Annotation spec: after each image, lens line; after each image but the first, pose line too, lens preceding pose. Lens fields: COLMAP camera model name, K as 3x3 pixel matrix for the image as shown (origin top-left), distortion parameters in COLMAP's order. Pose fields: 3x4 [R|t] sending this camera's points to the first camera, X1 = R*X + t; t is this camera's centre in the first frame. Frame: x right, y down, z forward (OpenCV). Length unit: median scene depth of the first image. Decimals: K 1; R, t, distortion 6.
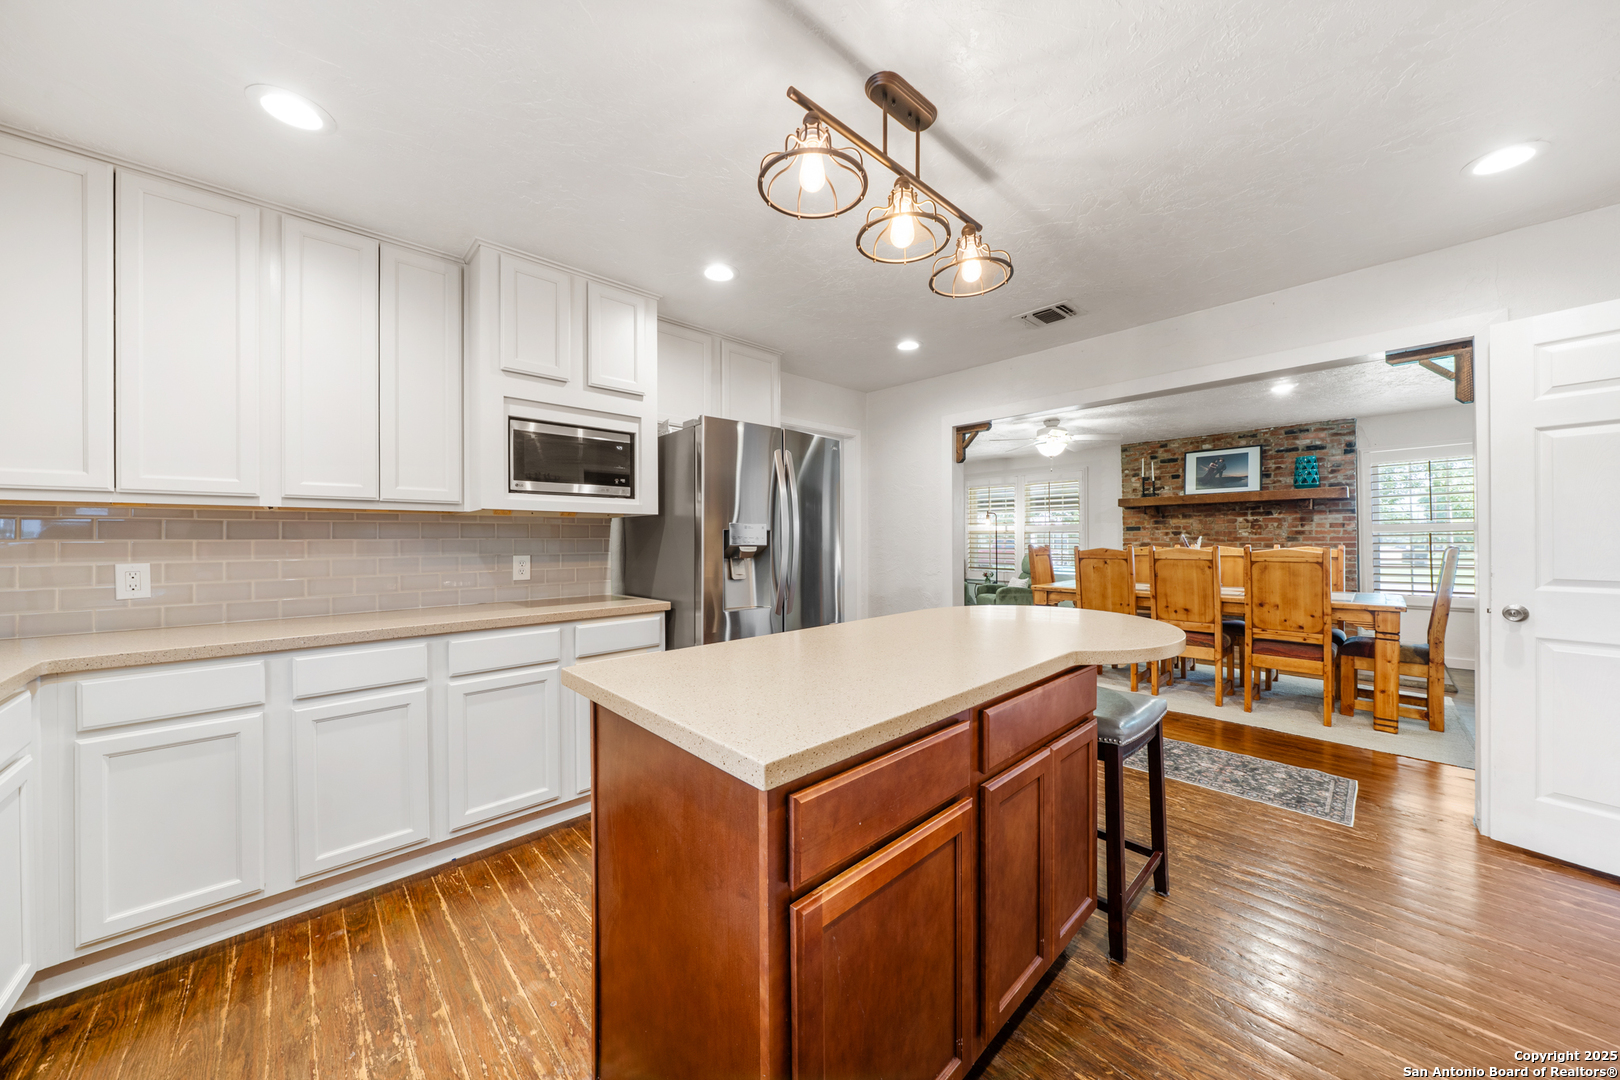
lens RADIAL K [[559.2, 0, 806.2], [0, 559.2, 536.2], [0, 0, 1]] dist [-0.001852, -0.000052]
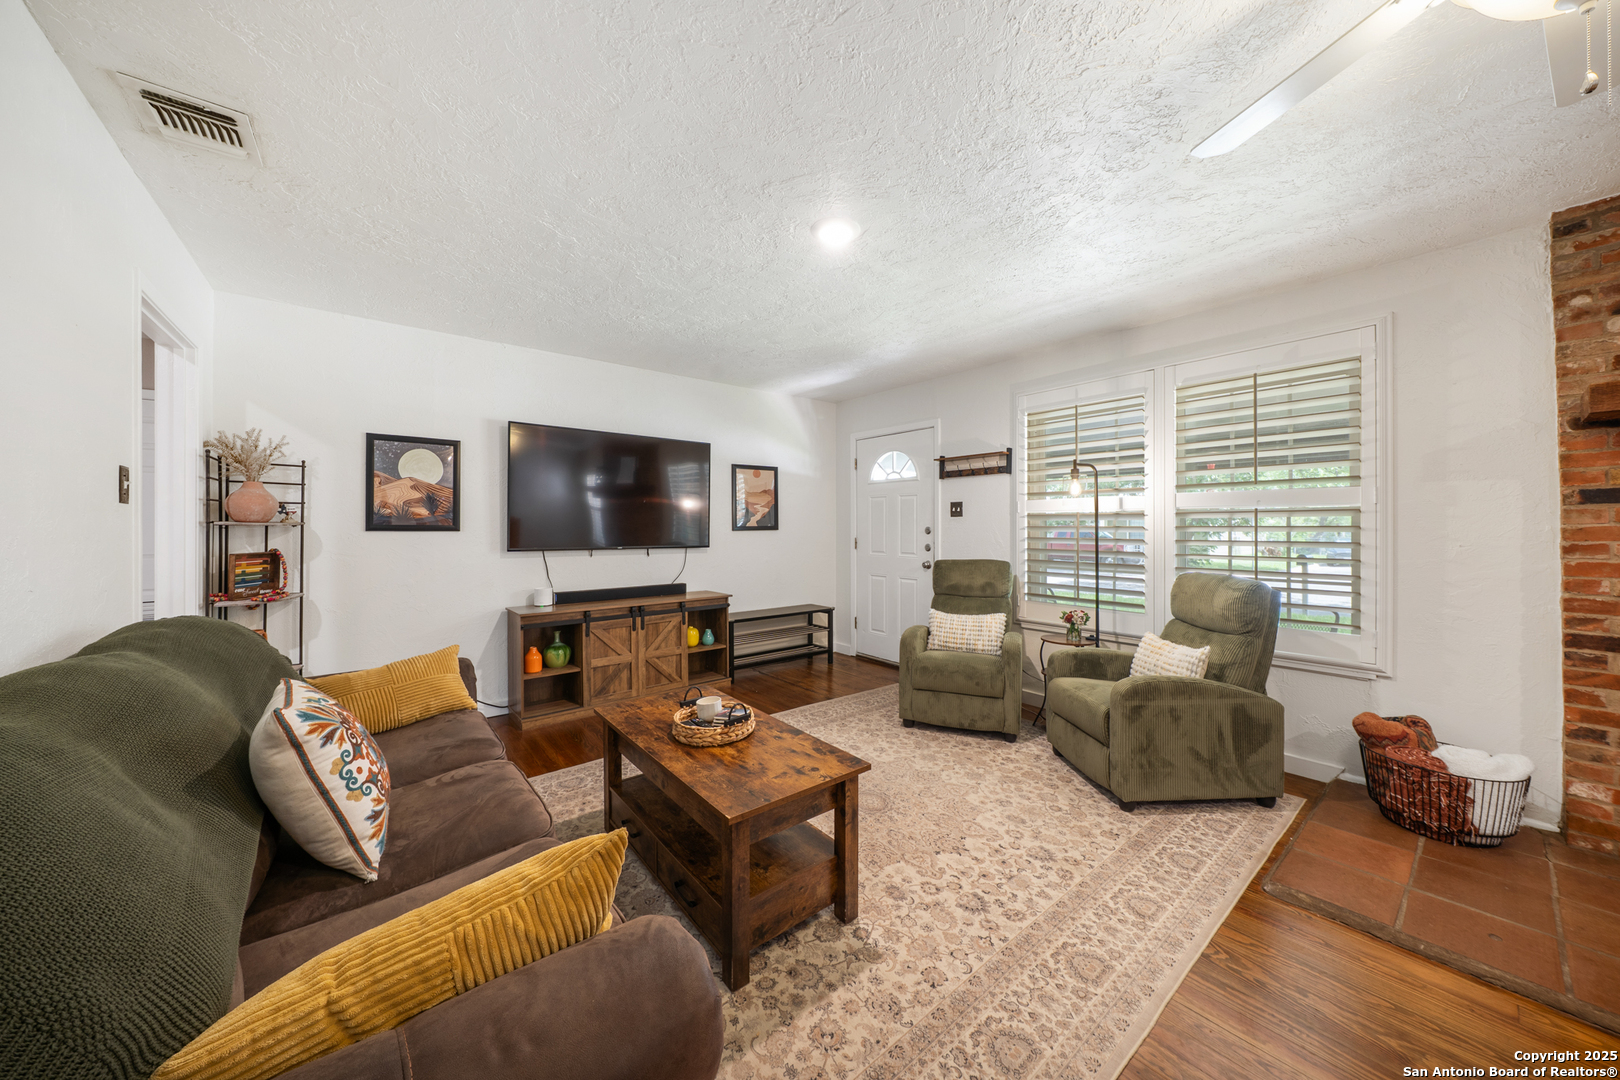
lens RADIAL K [[559.2, 0, 816.8], [0, 559.2, 528.1], [0, 0, 1]] dist [-0.001852, -0.000052]
pose [[0.997638, 0.004673, -0.068531, 0.204553], [-0.004667, 0.999989, 0.000249, 0.005749], [0.068532, 0.000071, 0.997649, 0.717404]]
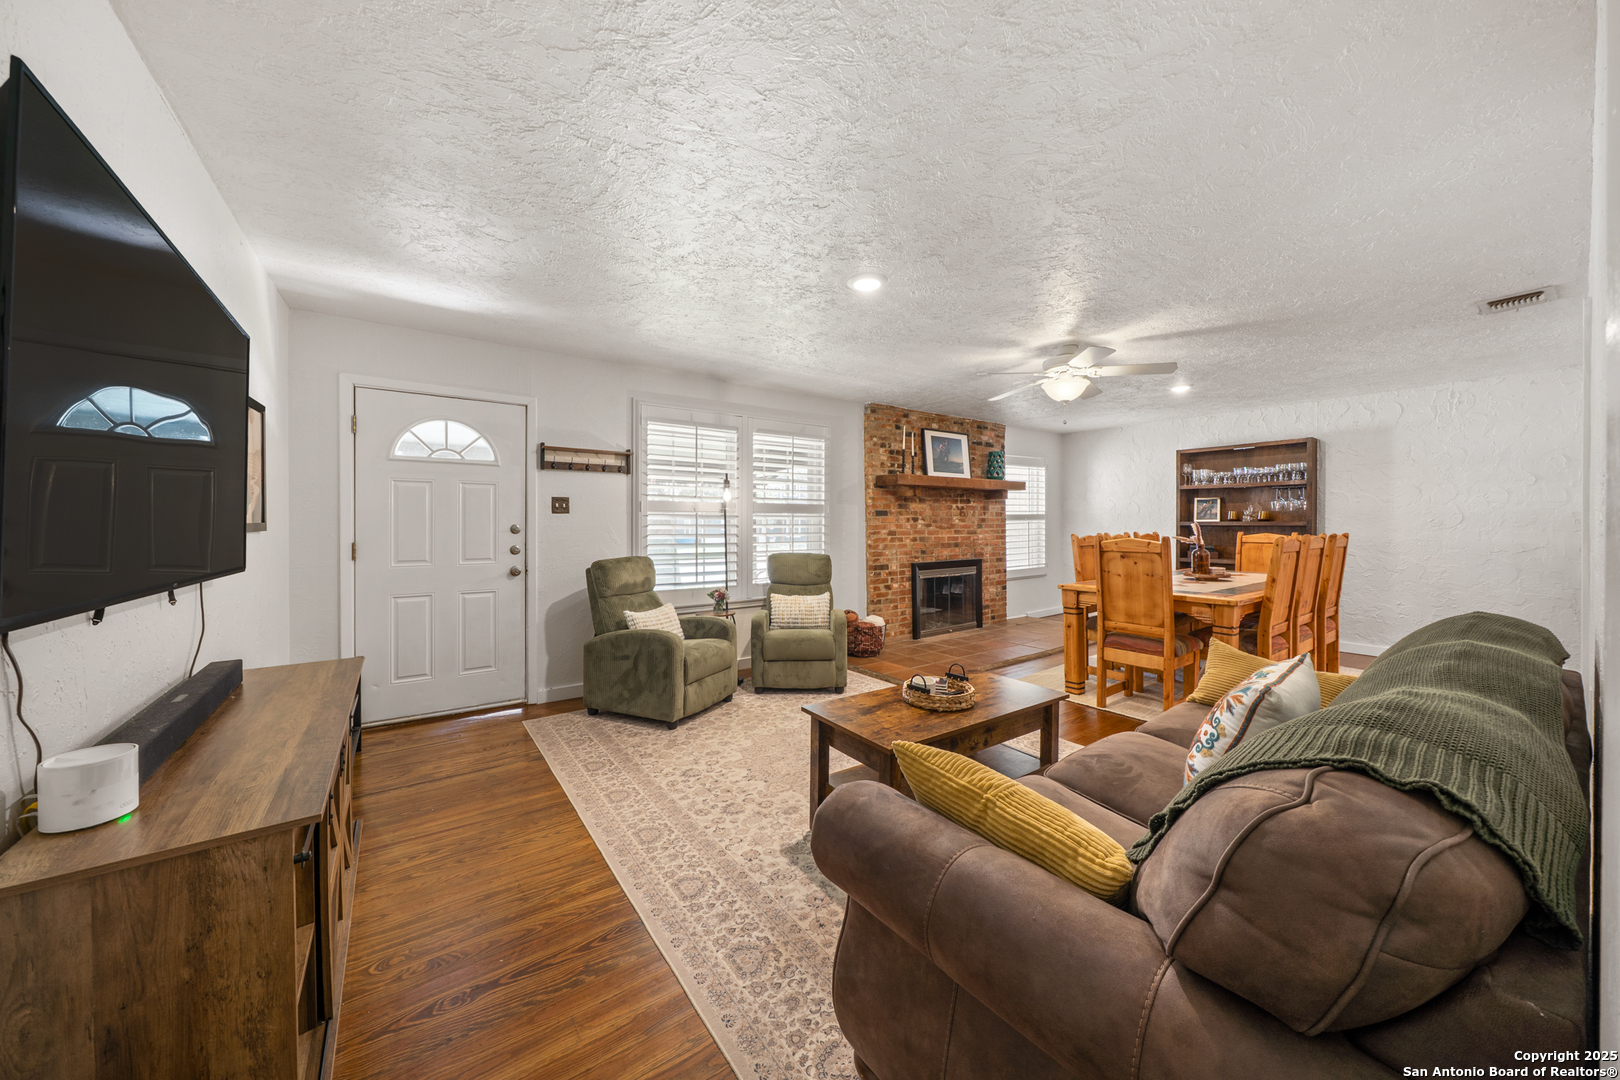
lens RADIAL K [[559.2, 0, 804.0], [0, 559.2, 530.6], [0, 0, 1]] dist [-0.001852, -0.000052]
pose [[0.131951, -0.004963, 0.991244, -0.218183], [0.001458, 0.999987, 0.004813, 0.007194], [-0.991255, 0.000810, 0.131956, 1.043079]]
